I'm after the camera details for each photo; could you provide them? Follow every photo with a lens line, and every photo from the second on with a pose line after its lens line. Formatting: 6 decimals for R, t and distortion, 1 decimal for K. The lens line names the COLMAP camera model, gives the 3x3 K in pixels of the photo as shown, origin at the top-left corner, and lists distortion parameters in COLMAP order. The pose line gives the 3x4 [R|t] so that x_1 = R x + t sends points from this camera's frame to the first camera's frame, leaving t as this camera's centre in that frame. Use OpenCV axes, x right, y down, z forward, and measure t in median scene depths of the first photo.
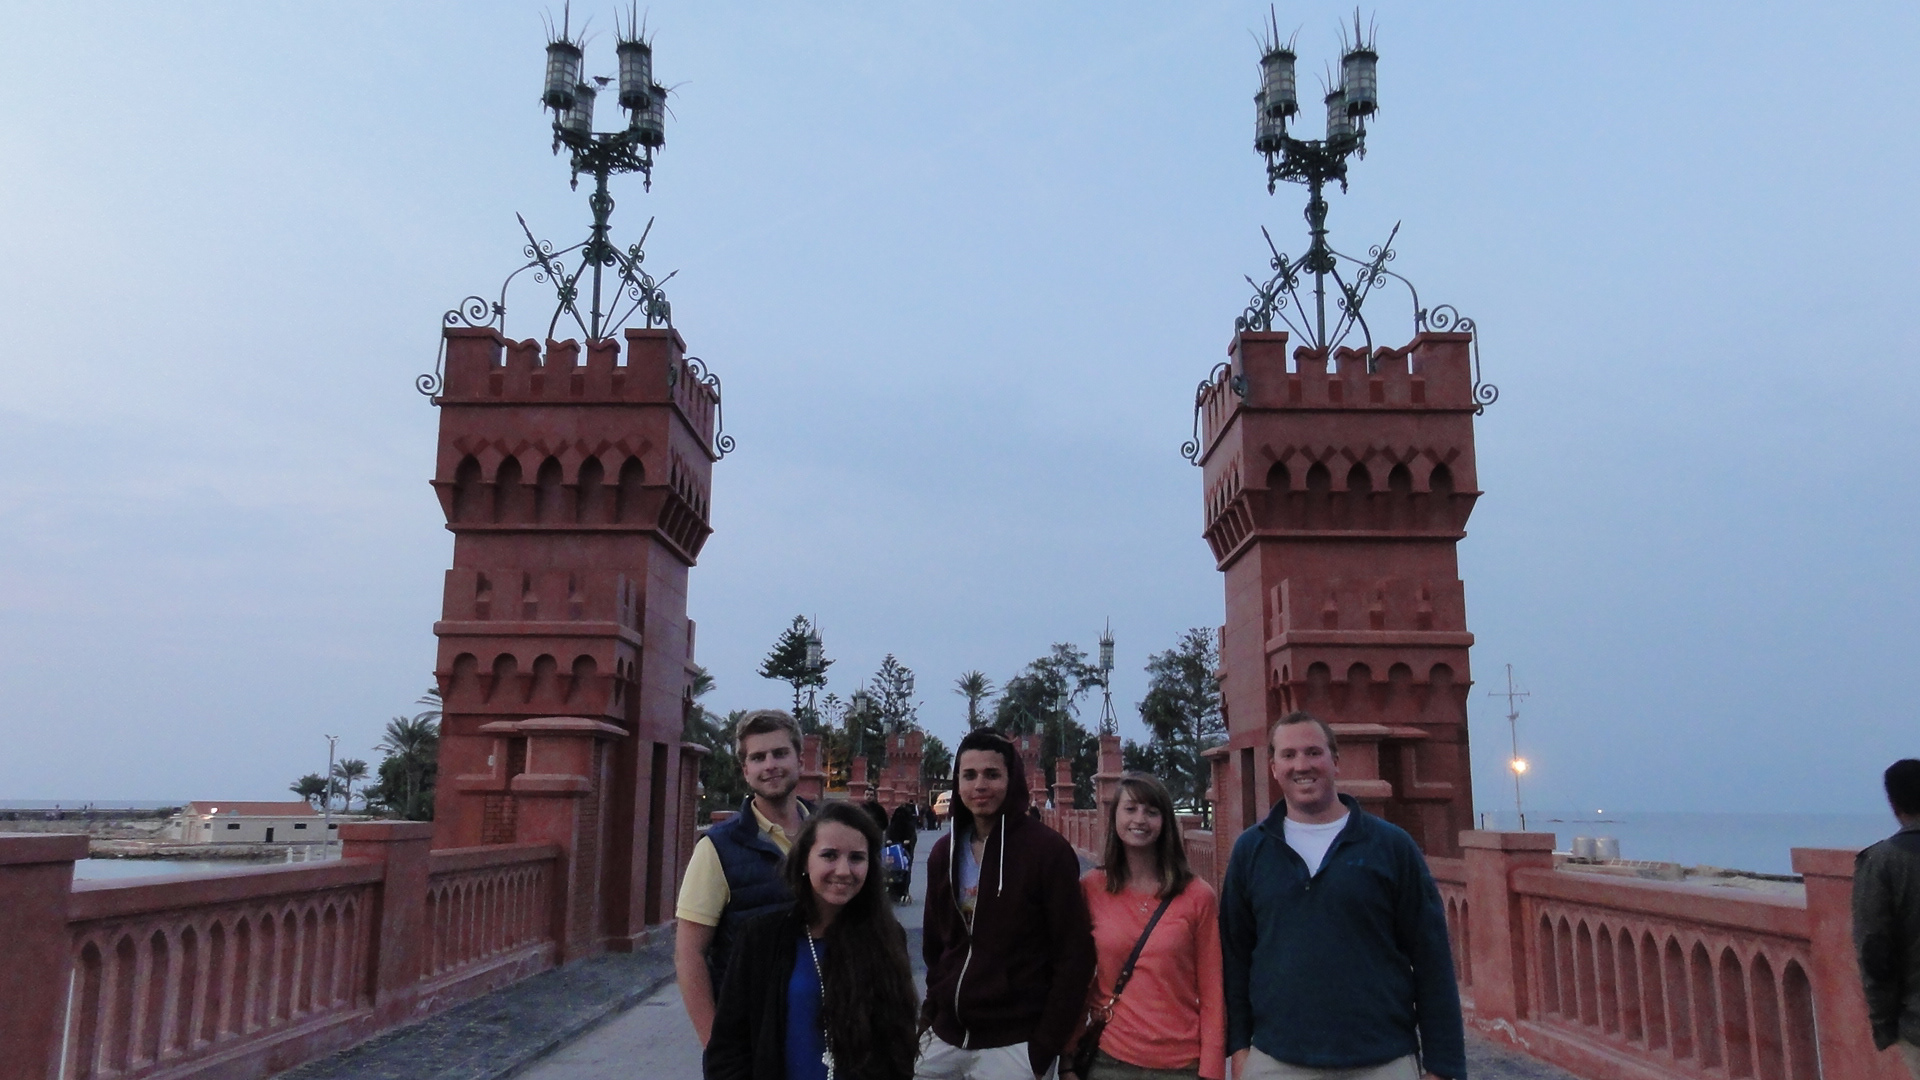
lens RADIAL K [[1348.4, 0, 955.6], [0, 1348.4, 521.5], [0, 0, 1]] dist [-0.012214, 0.005046]
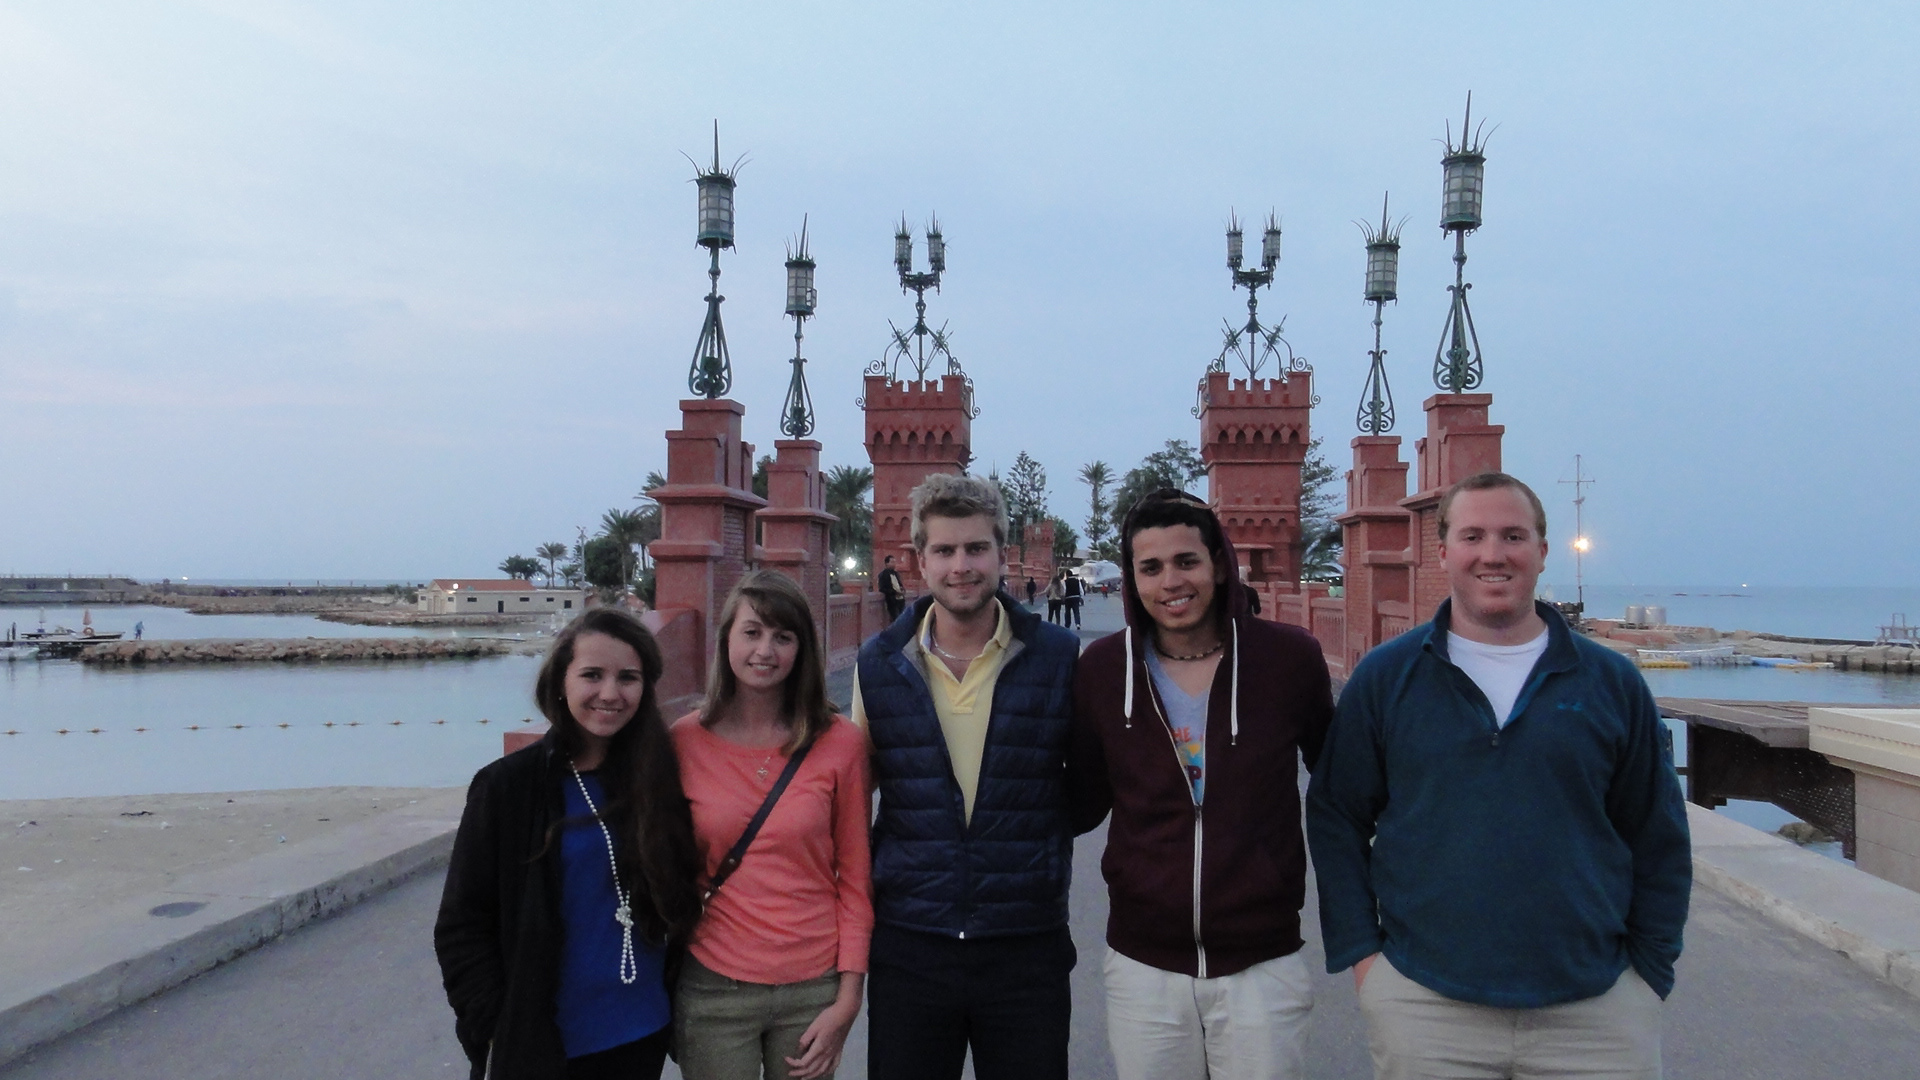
lens RADIAL K [[1348.4, 0, 972.7], [0, 1348.4, 538.4], [0, 0, 1]] dist [-0.012214, 0.005046]
pose [[0.996845, -0.005301, -0.079190, -0.007826], [0.019082, 0.984508, 0.174298, -0.243182], [0.077039, -0.175259, 0.981504, -1.194542]]
